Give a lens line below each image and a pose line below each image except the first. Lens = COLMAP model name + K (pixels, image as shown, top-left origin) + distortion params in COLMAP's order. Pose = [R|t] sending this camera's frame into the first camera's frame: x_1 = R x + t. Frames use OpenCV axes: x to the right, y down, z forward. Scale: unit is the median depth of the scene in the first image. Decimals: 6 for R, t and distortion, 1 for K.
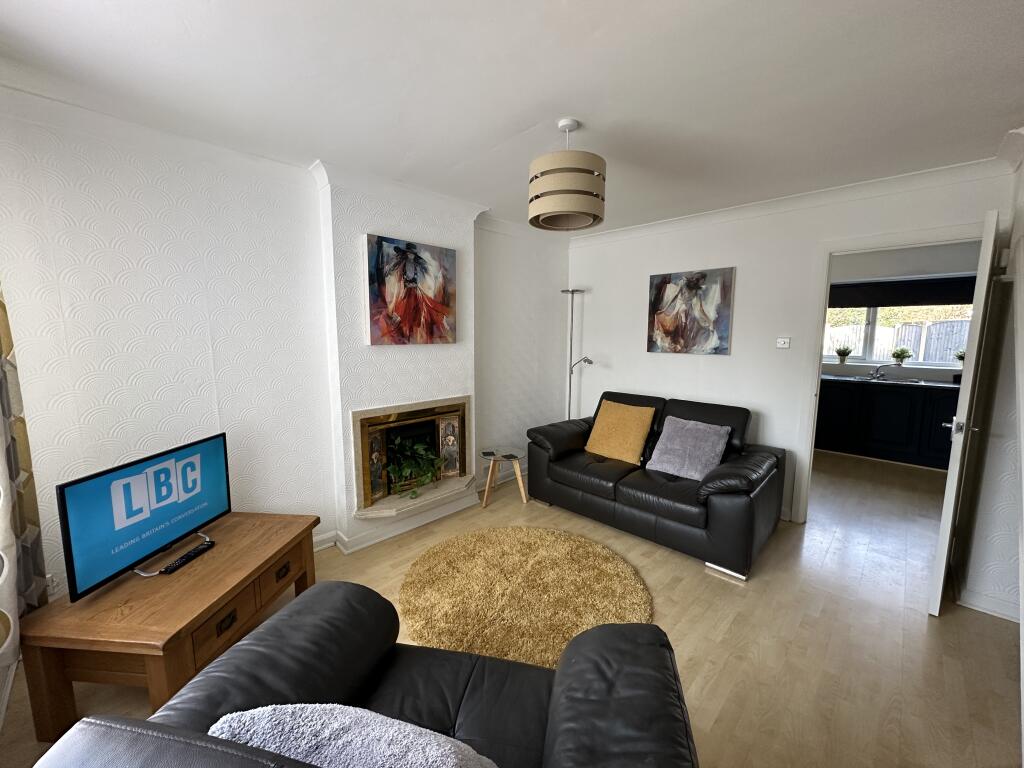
lens RADIAL K [[406.2, 0, 511.3], [0, 406.2, 382.7], [0, 0, 1]] dist [-0.003318, -0.000040]
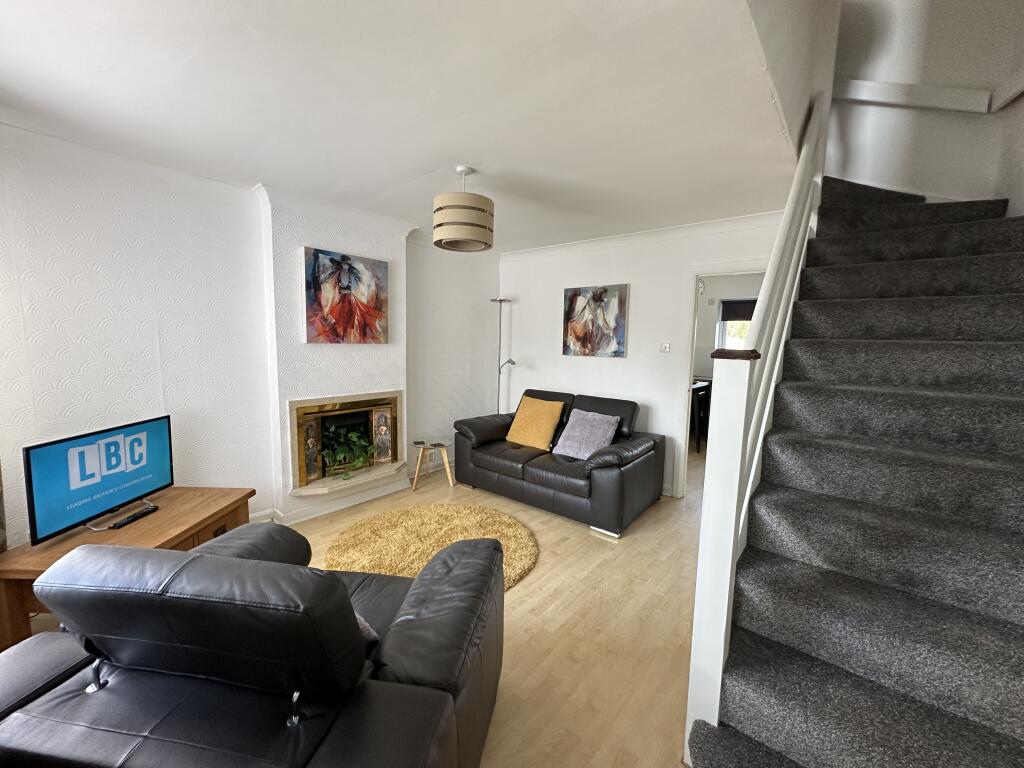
lens RADIAL K [[406.2, 0, 511.3], [0, 406.2, 382.7], [0, 0, 1]] dist [-0.003318, -0.000040]
pose [[0.996029, 0.007883, 0.088677, 0.120153], [-0.006218, 0.999799, -0.019043, 0.035271], [-0.088810, 0.018416, 0.995878, -0.178001]]
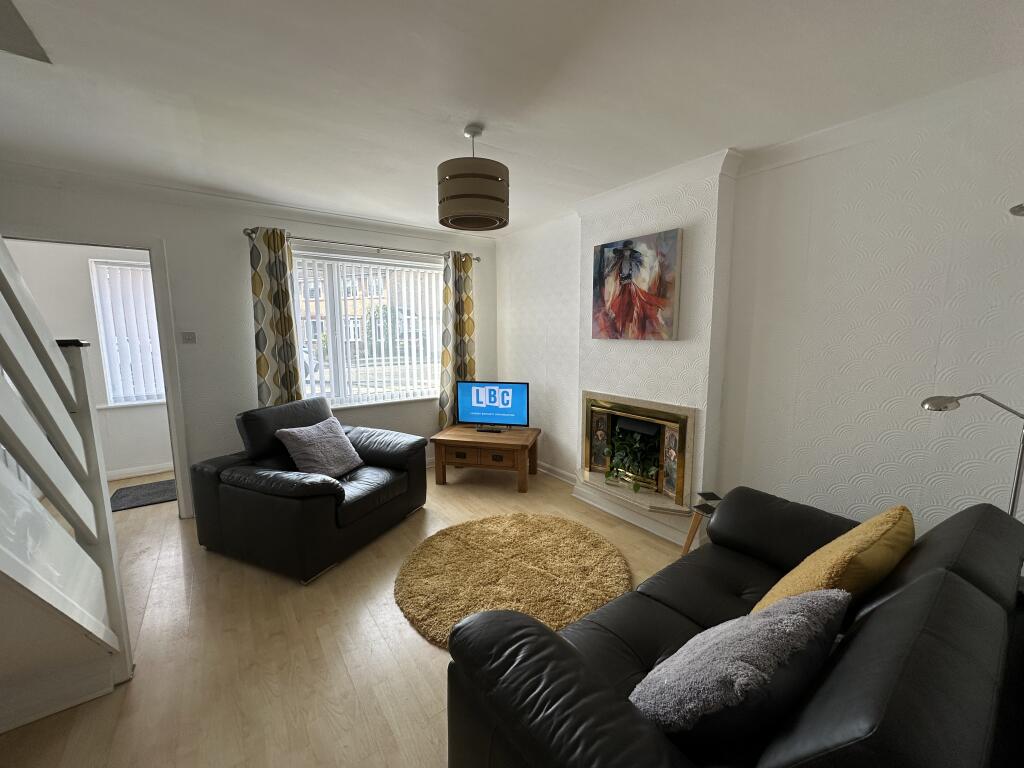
lens RADIAL K [[406.2, 0, 511.3], [0, 406.2, 382.7], [0, 0, 1]] dist [-0.003318, -0.000040]
pose [[-0.163857, 0.128025, -0.978141, 0.837813], [-0.119548, 0.981658, 0.148512, -0.107413], [0.979214, 0.141269, -0.145547, 0.901883]]
